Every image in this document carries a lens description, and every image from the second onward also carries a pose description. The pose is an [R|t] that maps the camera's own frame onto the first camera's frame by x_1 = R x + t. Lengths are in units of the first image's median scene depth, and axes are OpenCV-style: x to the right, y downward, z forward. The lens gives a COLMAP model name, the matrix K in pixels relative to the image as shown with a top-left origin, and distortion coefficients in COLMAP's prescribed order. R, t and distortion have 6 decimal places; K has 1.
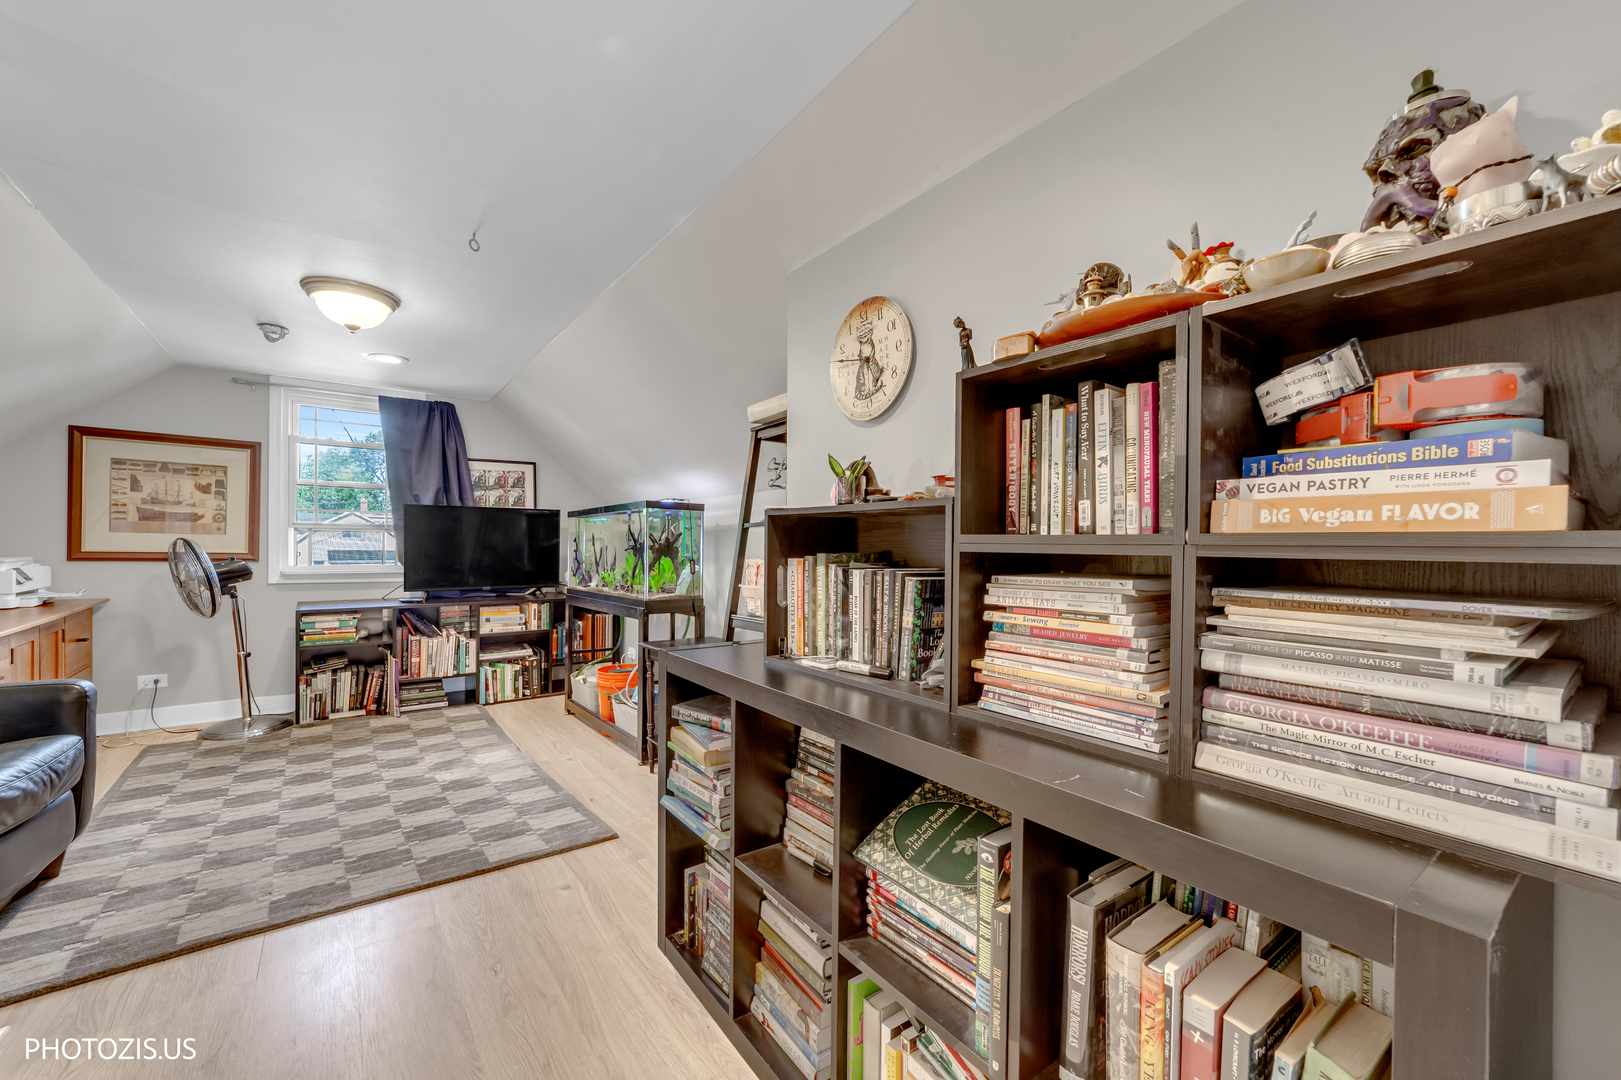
lens RADIAL K [[648.4, 0, 809.9], [0, 648.4, 551.9], [0, 0, 1]] dist [-0.012314, 0.006298]
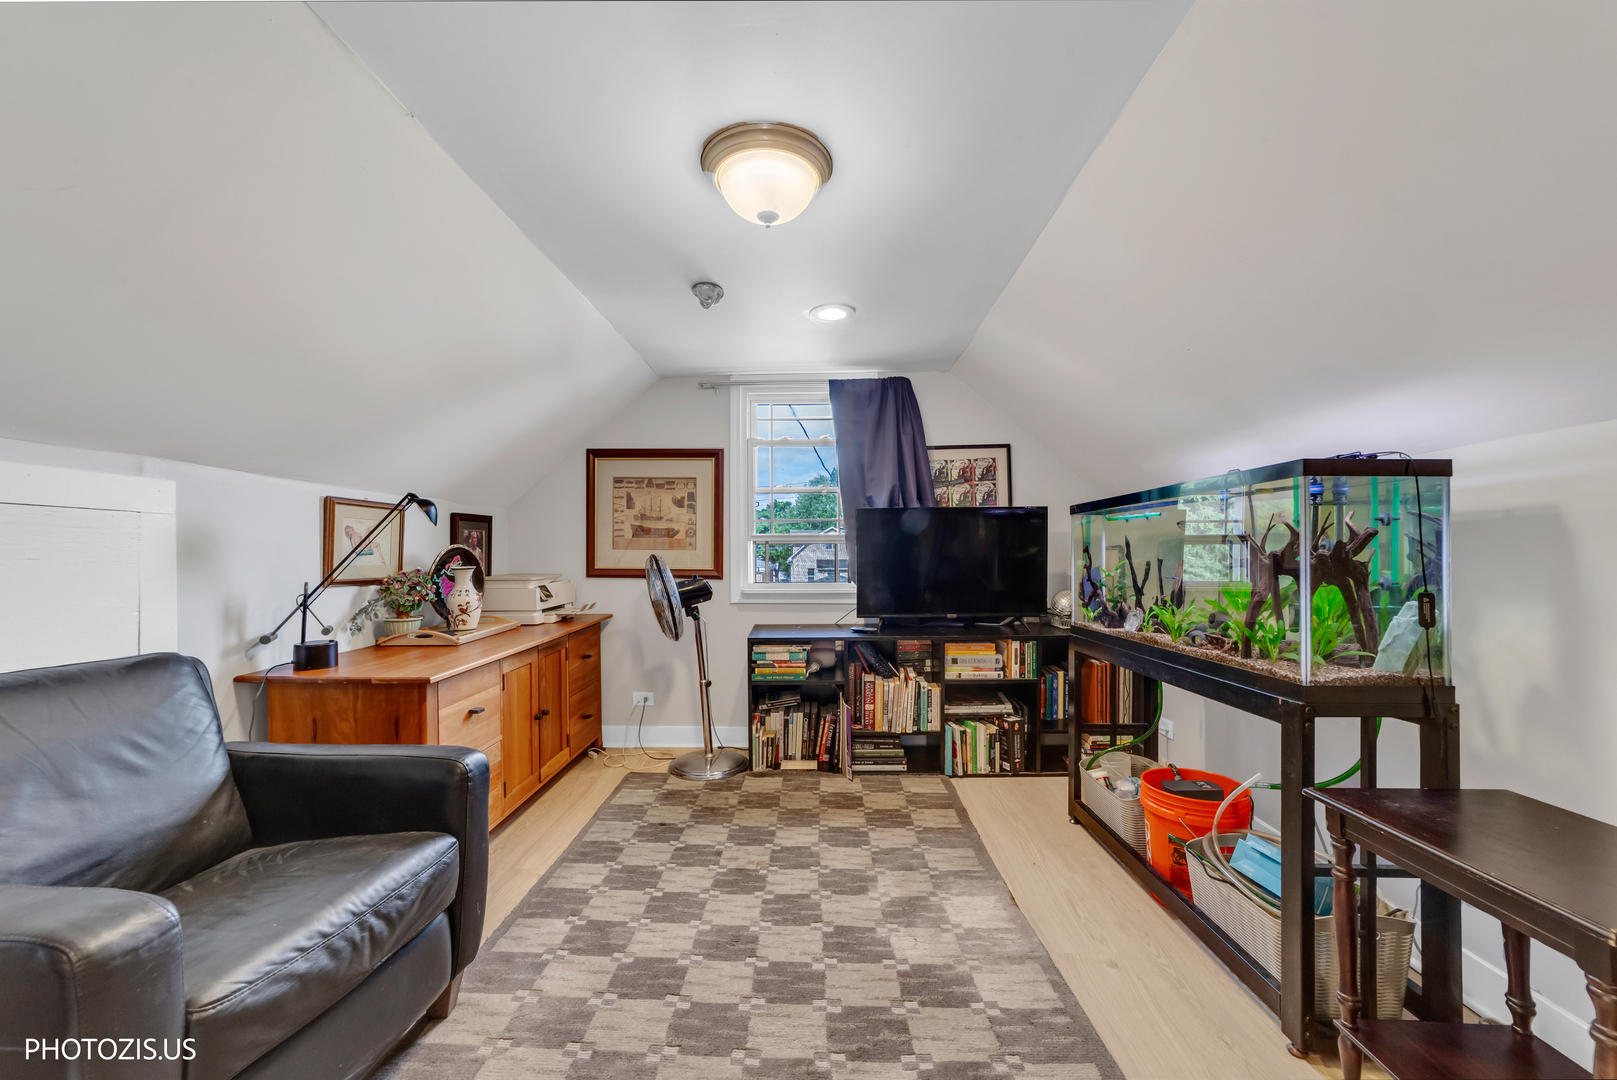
lens RADIAL K [[646.8, 0, 805.0], [0, 646.8, 550.4], [0, 0, 1]] dist [-0.012314, 0.006298]
pose [[0.789589, -0.016092, -0.613426, -0.208046], [0.007531, 0.999835, -0.016535, -0.009798], [0.613590, 0.008437, 0.789579, 0.365209]]
